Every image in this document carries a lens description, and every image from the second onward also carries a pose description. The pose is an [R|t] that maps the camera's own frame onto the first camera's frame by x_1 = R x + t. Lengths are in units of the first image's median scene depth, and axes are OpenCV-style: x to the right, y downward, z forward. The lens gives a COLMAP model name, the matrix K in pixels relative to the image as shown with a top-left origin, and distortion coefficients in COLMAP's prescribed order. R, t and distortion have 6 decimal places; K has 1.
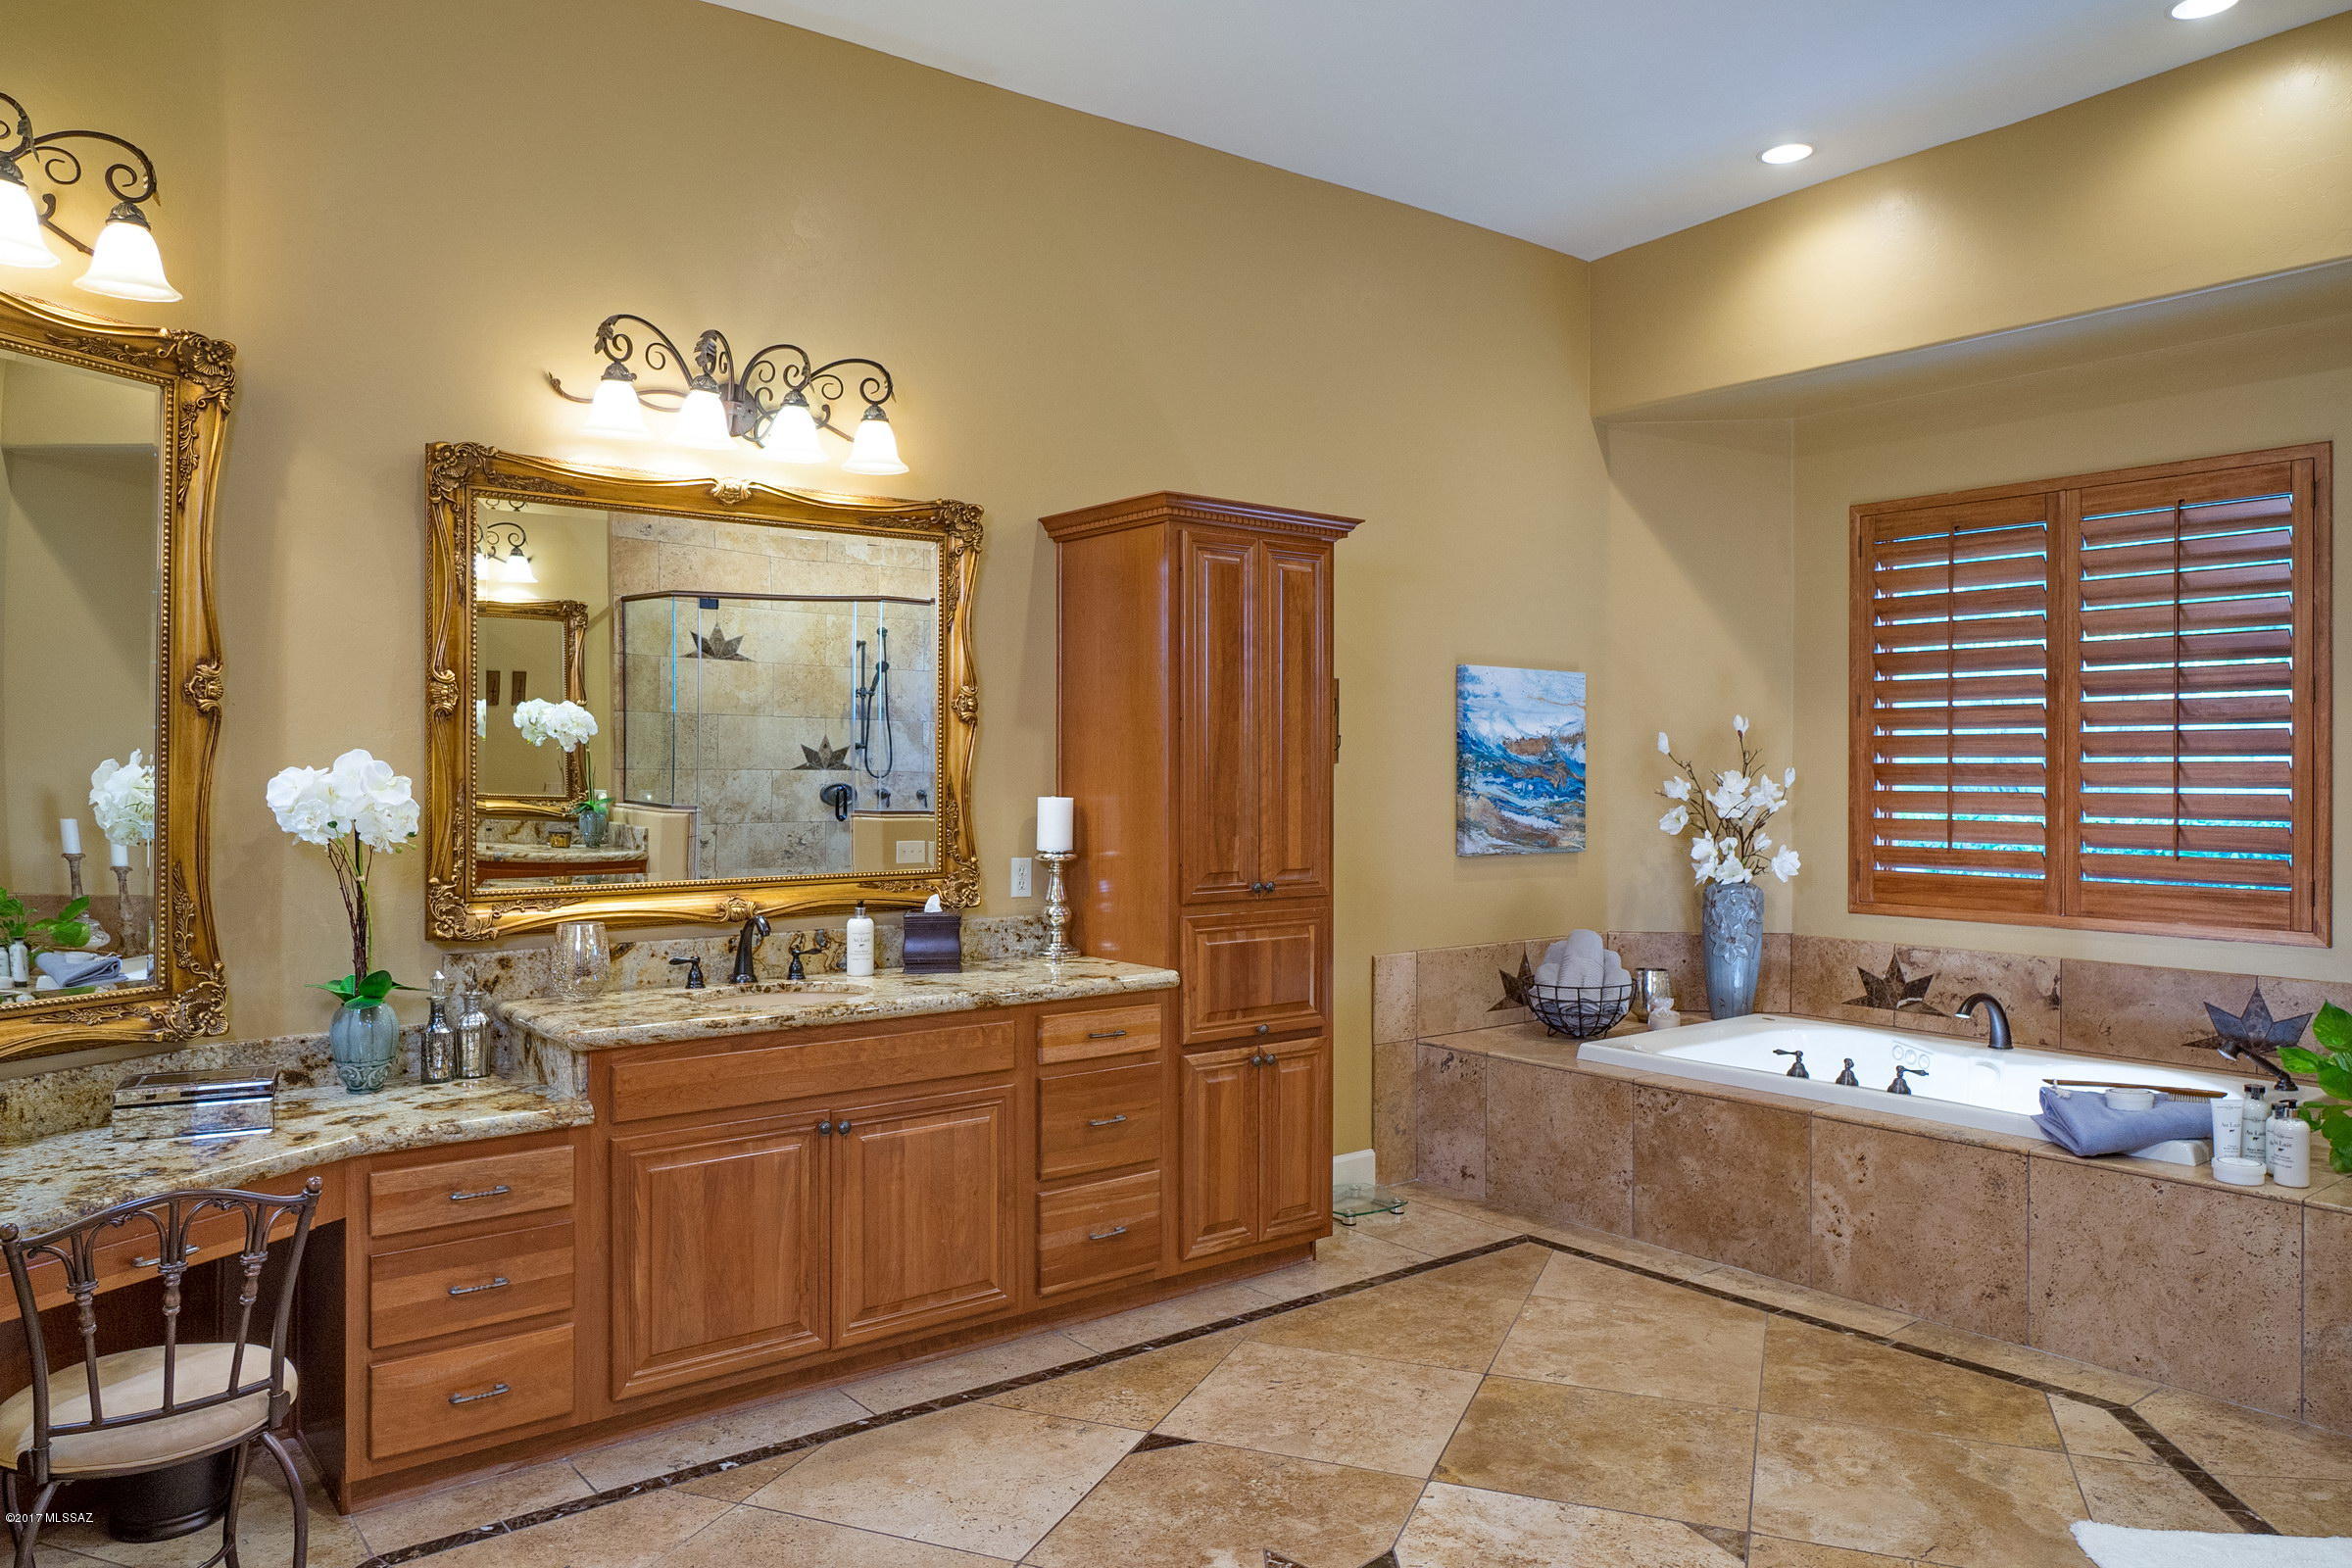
lens RADIAL K [[1604.7, 0, 1176.0], [0, 1604.7, 784.0], [0, 0, 1]] dist [-0.000186, -0.000507]
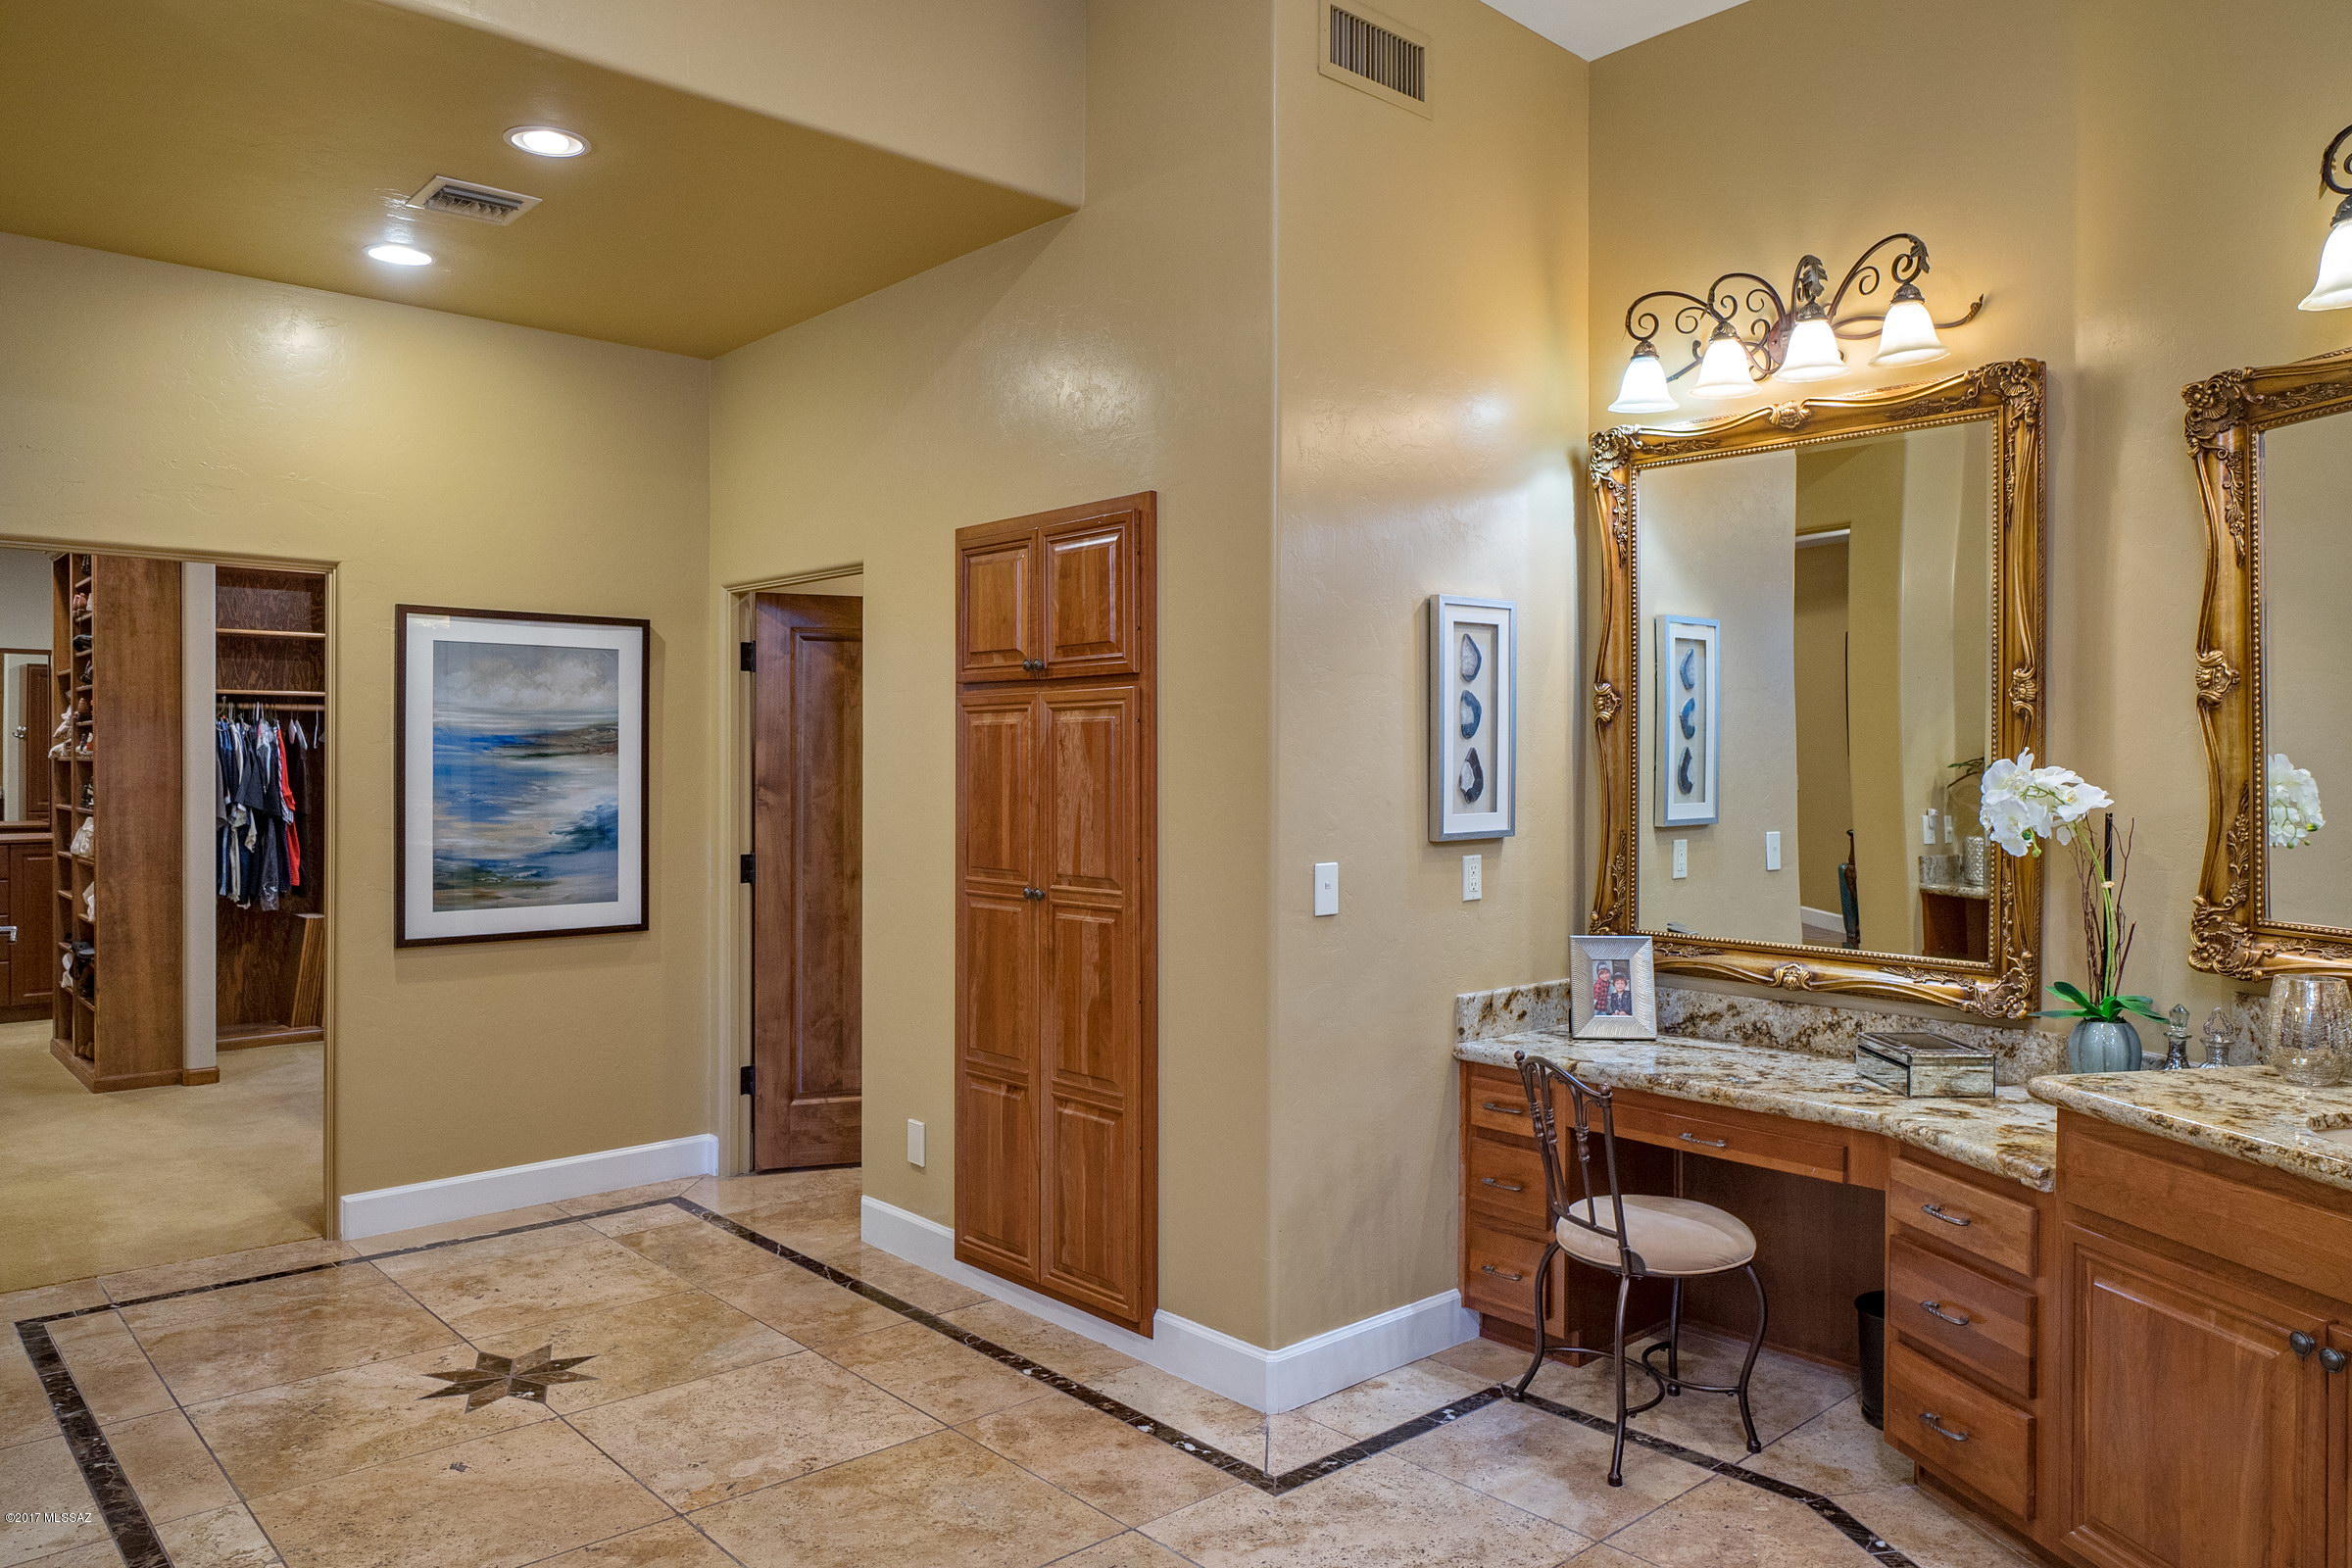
lens RADIAL K [[1604.7, 0, 1176.0], [0, 1604.7, 784.0], [0, 0, 1]] dist [-0.000186, -0.000507]
pose [[-0.442678, 0.009835, -0.896627, 0.596900], [-0.015899, 0.999697, 0.018815, -0.009344], [0.896540, 0.022584, -0.442388, 0.980019]]
